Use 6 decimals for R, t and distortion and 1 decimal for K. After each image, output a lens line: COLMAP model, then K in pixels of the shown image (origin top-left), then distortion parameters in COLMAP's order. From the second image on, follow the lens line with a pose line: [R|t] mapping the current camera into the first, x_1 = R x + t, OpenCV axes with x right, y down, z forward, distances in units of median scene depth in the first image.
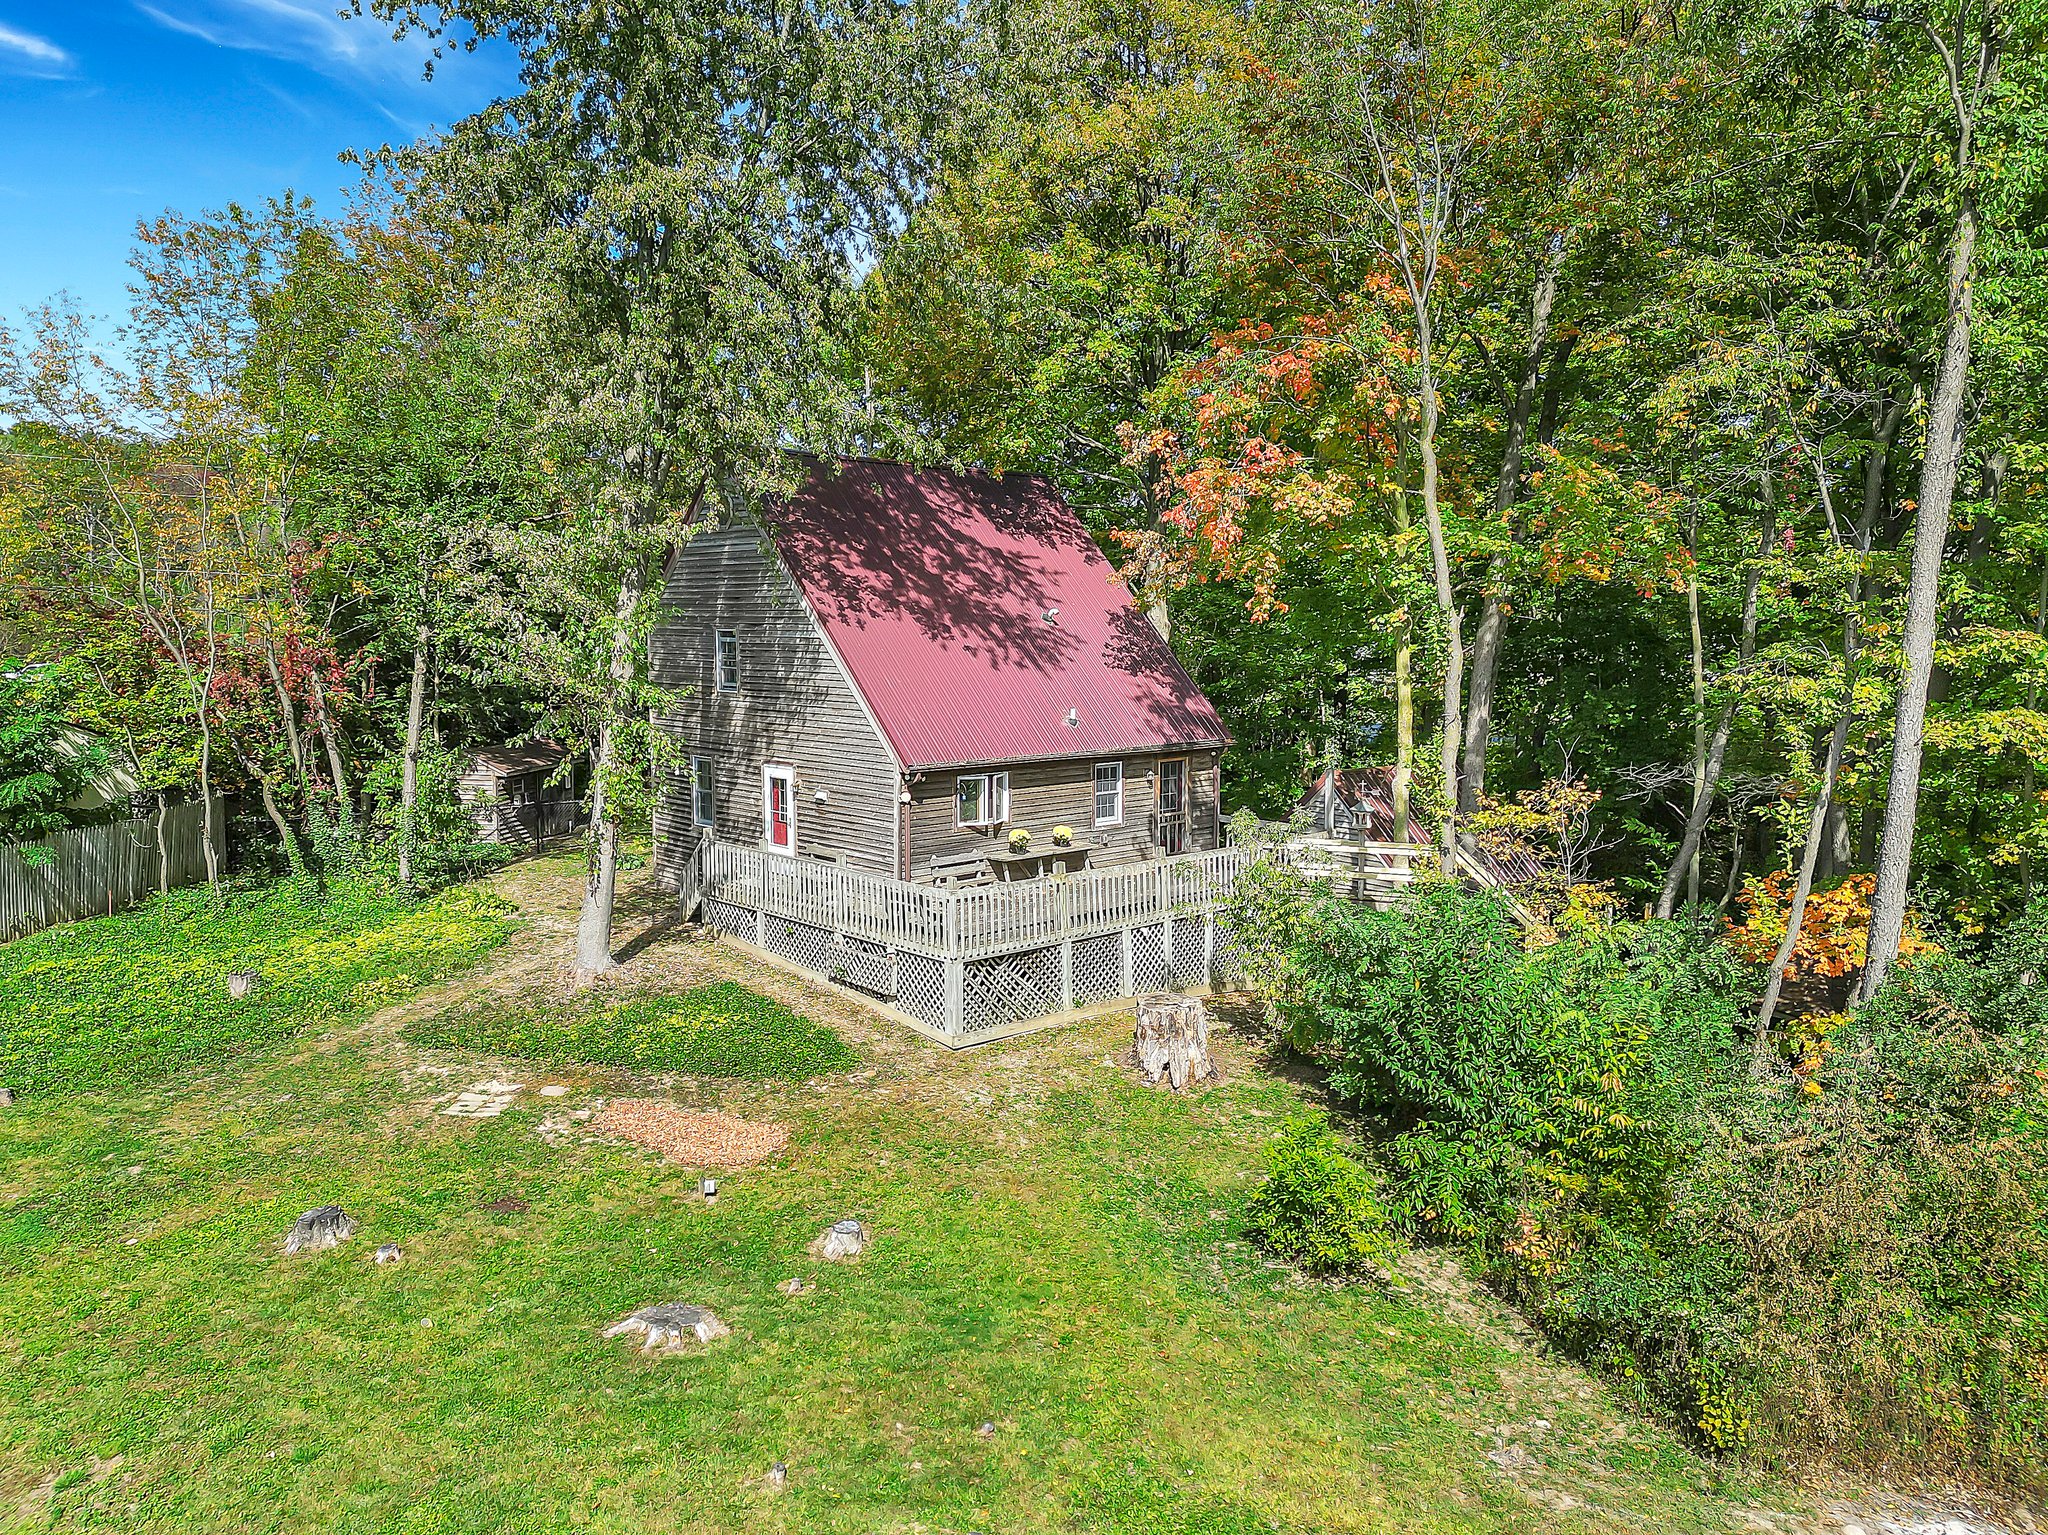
lens RADIAL K [[1465.6, 0, 1024.0], [0, 1465.6, 767.5], [0, 0, 1]] dist [0.080317, -0.078048]
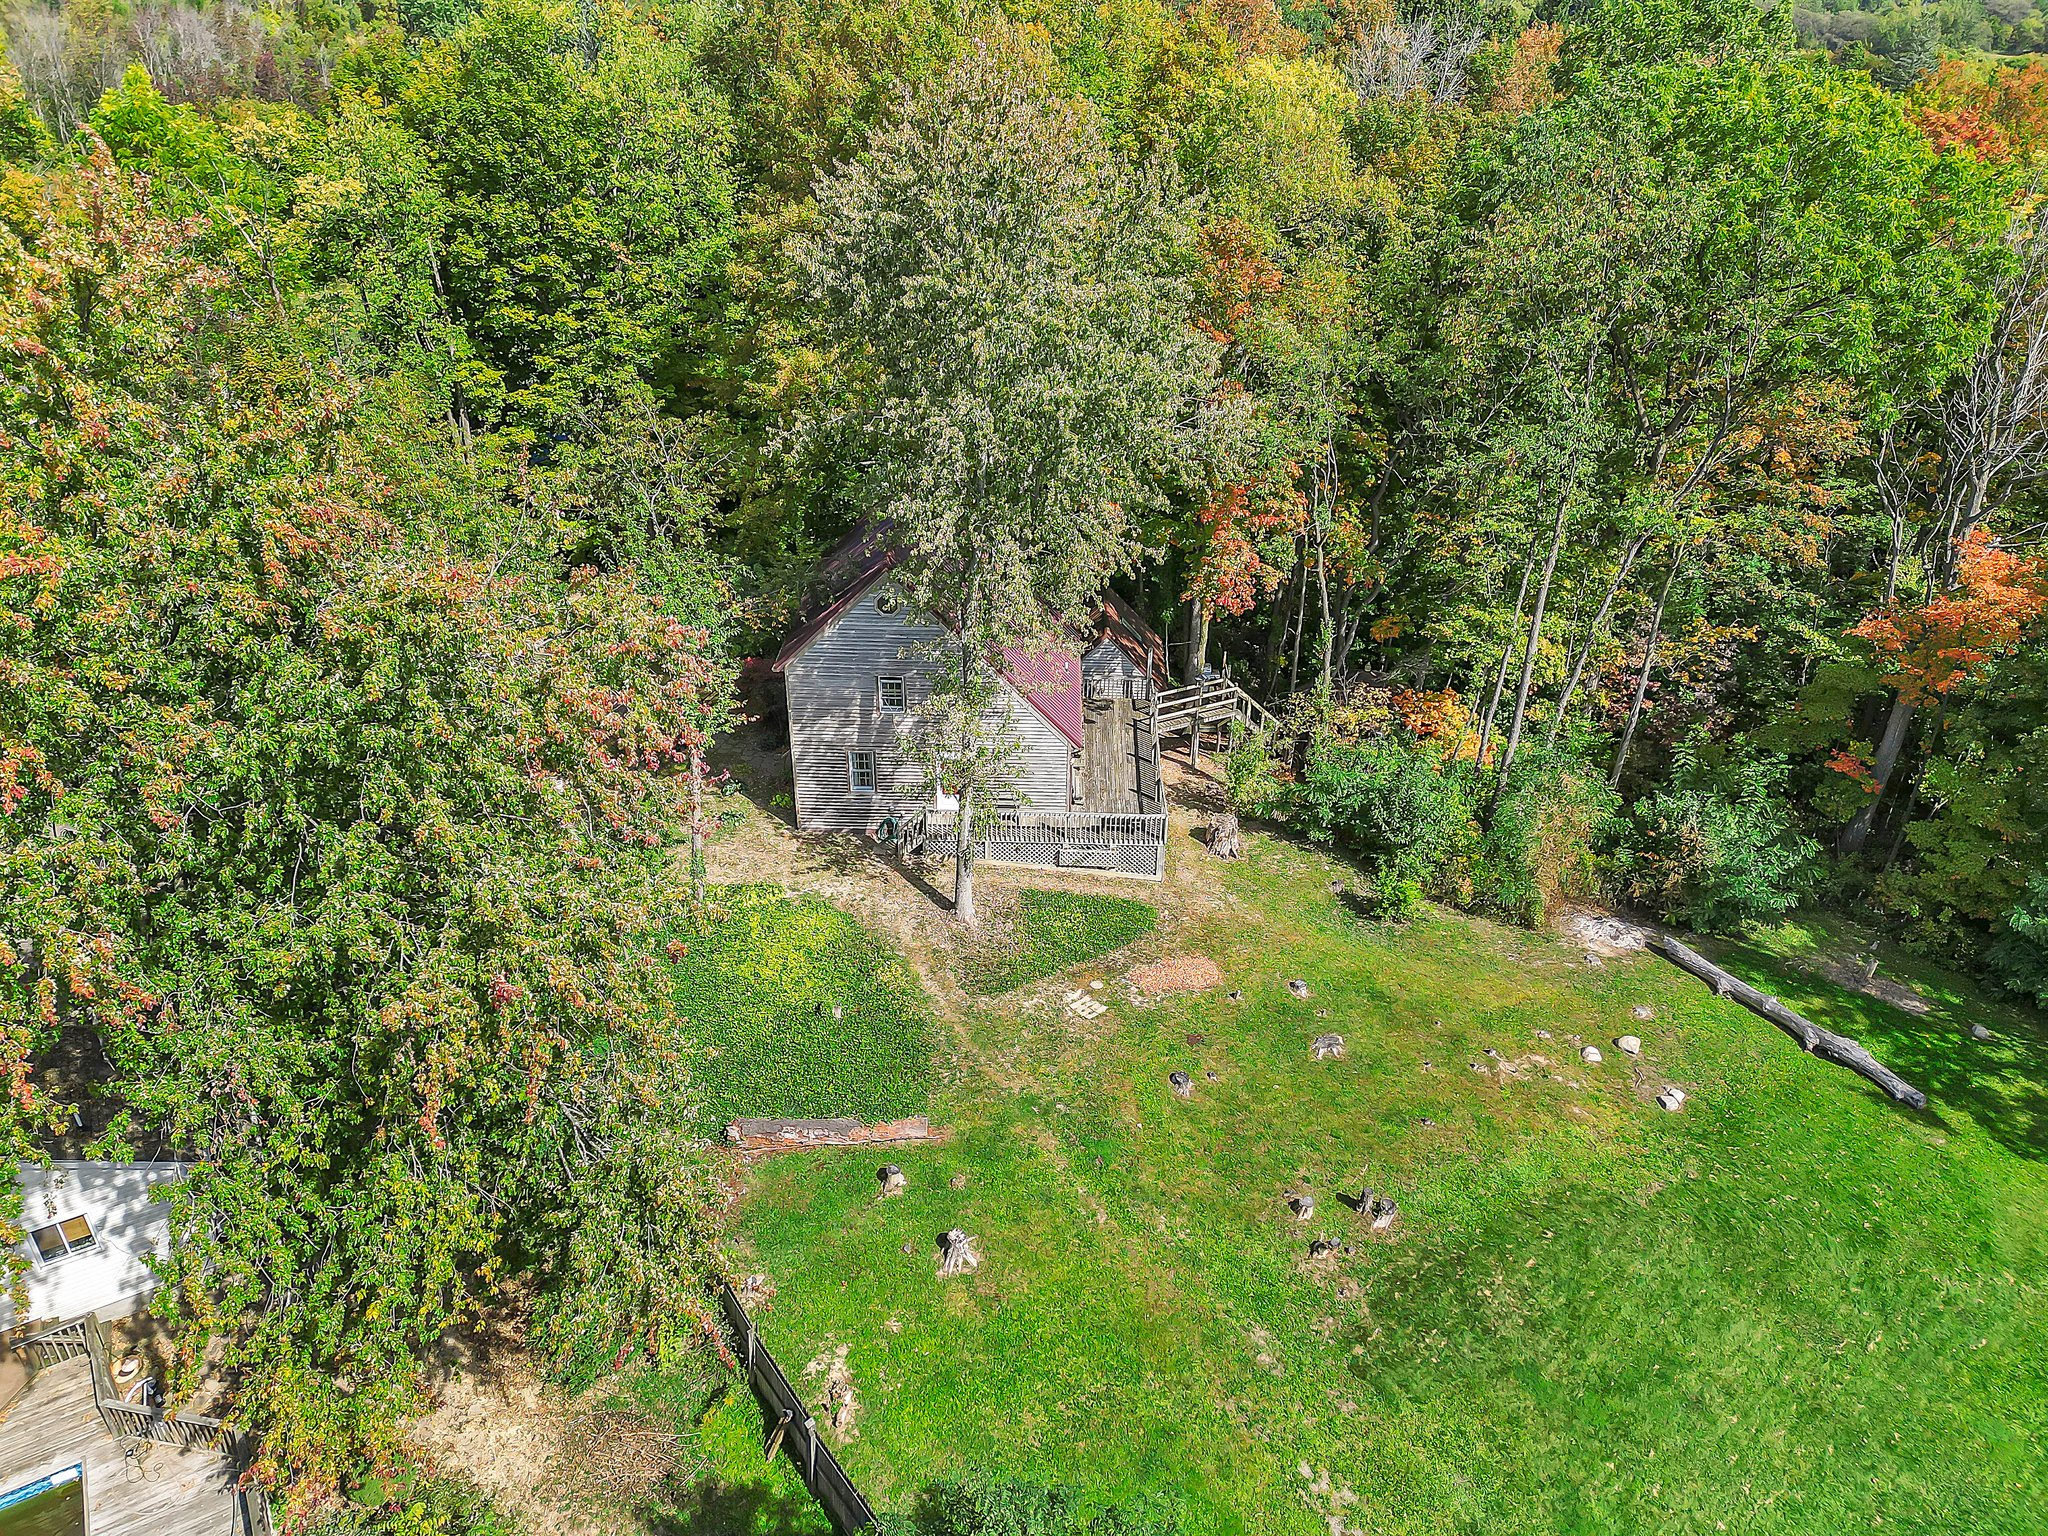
lens RADIAL K [[1446.6, 0, 1025.8], [0, 1446.6, 788.8], [0, 0, 1]] dist [0.065866, -0.064000]
pose [[0.693359, -0.353991, 0.627649, -1.222366], [0.064330, 0.897948, 0.435374, -0.710139], [-0.717715, -0.261494, 0.645373, -0.109061]]
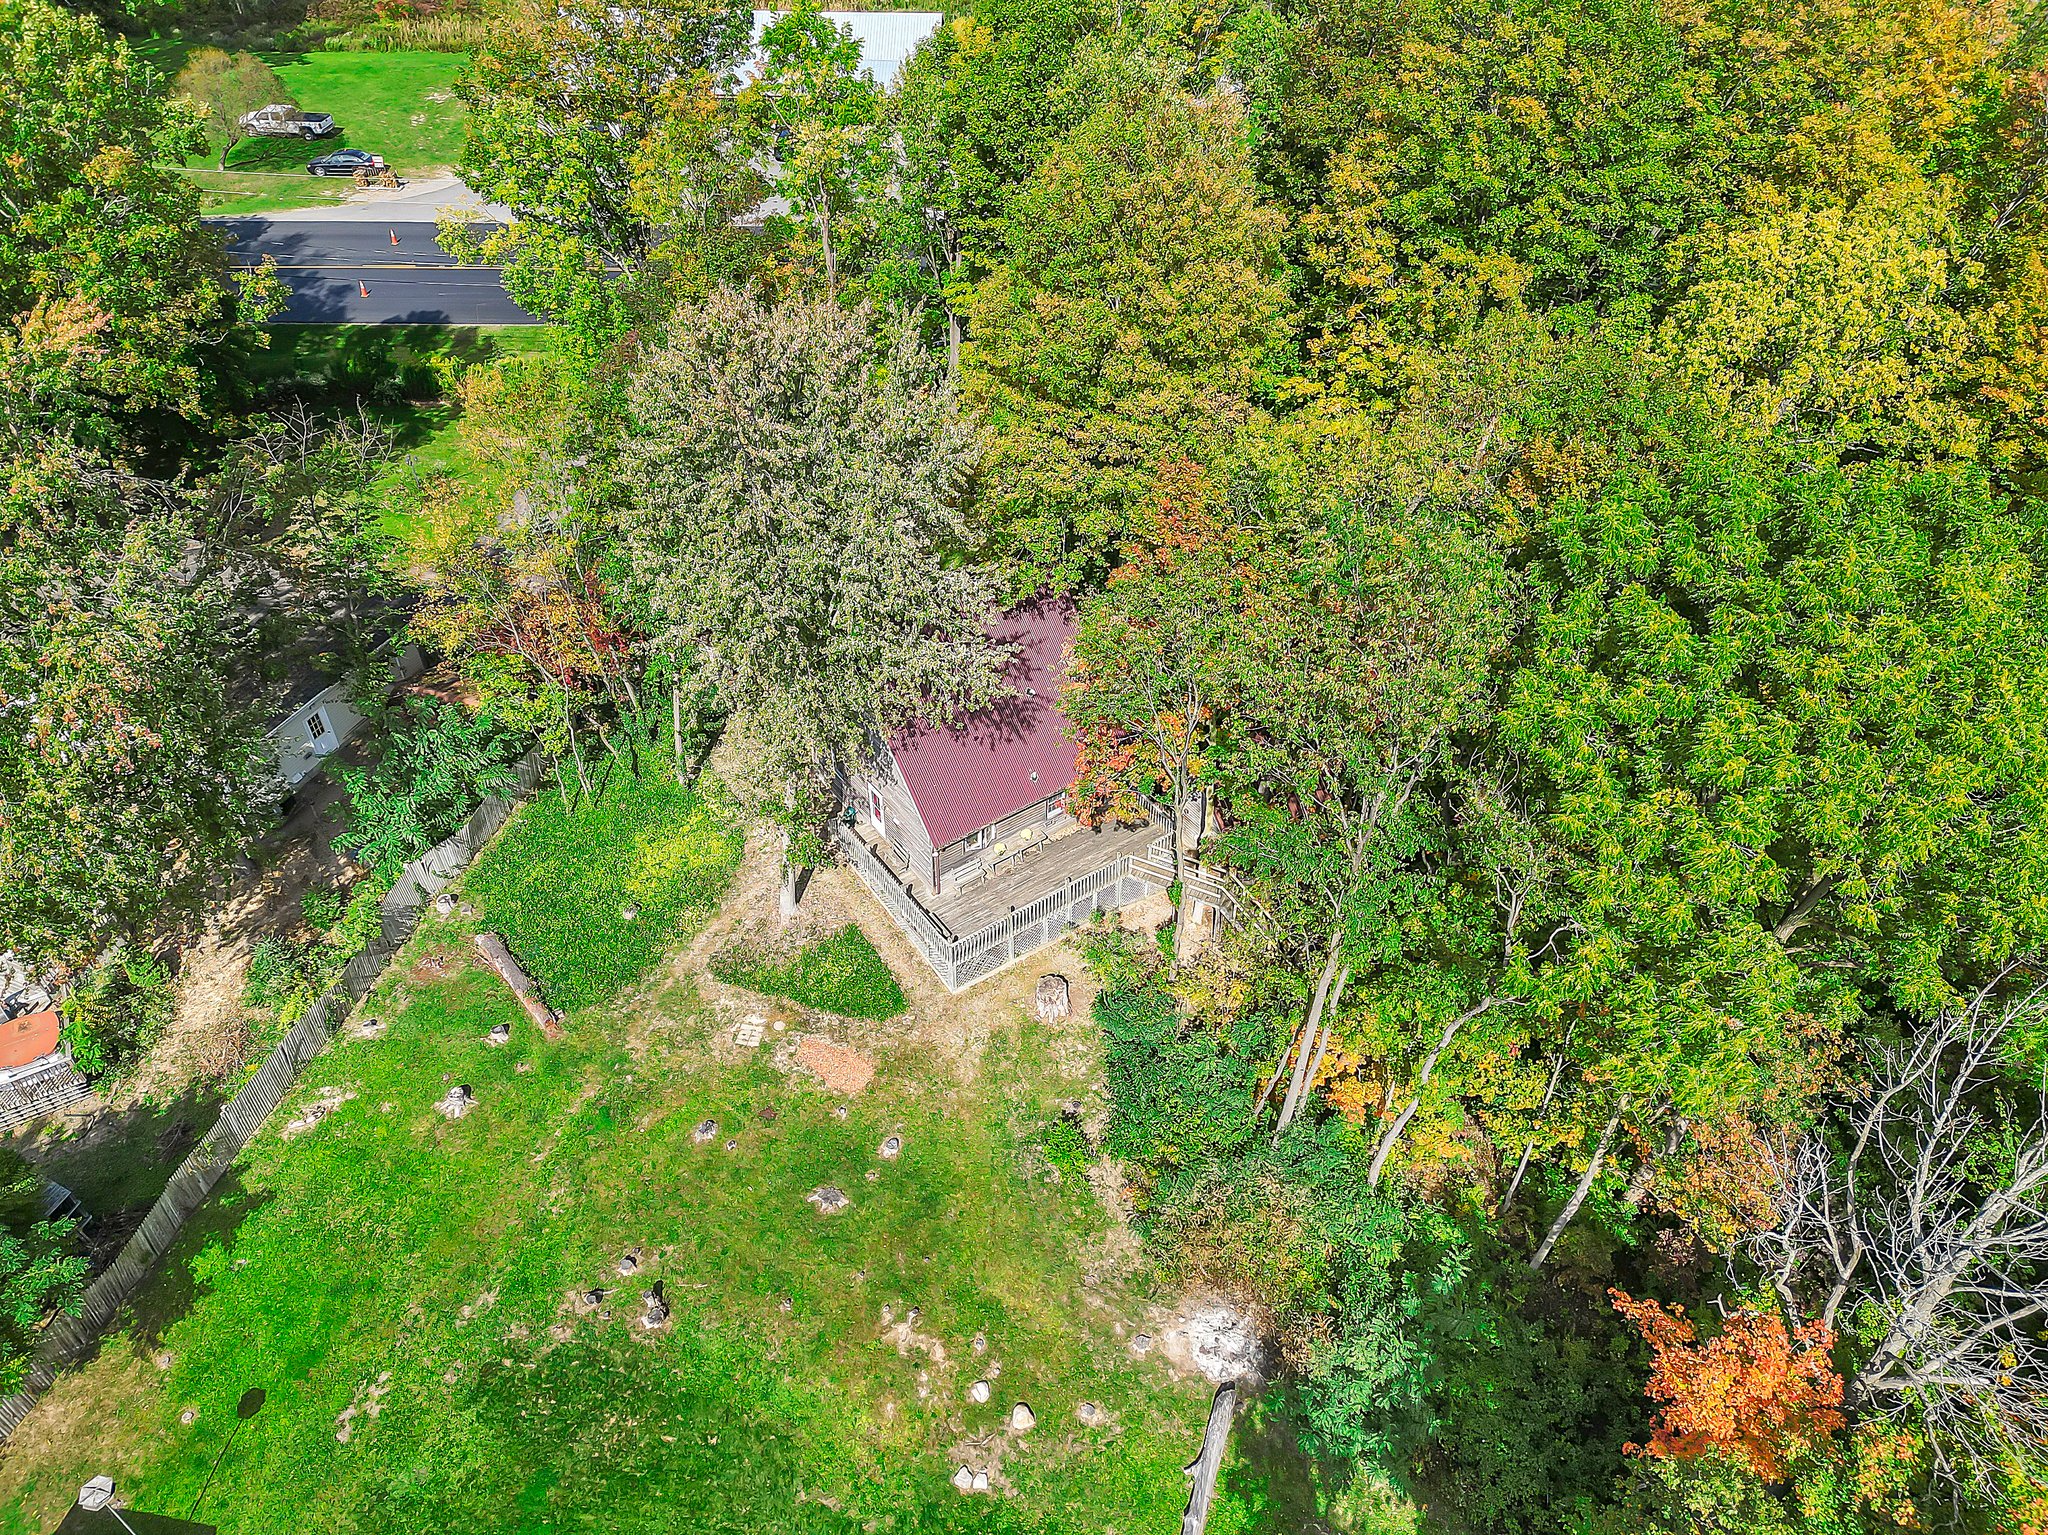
lens RADIAL K [[1446.6, 0, 1025.8], [0, 1446.6, 788.3], [0, 0, 1]] dist [0.065866, -0.064000]
pose [[0.992203, 0.085782, -0.090415, 0.200990], [-0.015963, 0.806940, 0.590417, -1.171415], [0.123607, -0.584371, 0.802018, -0.473762]]
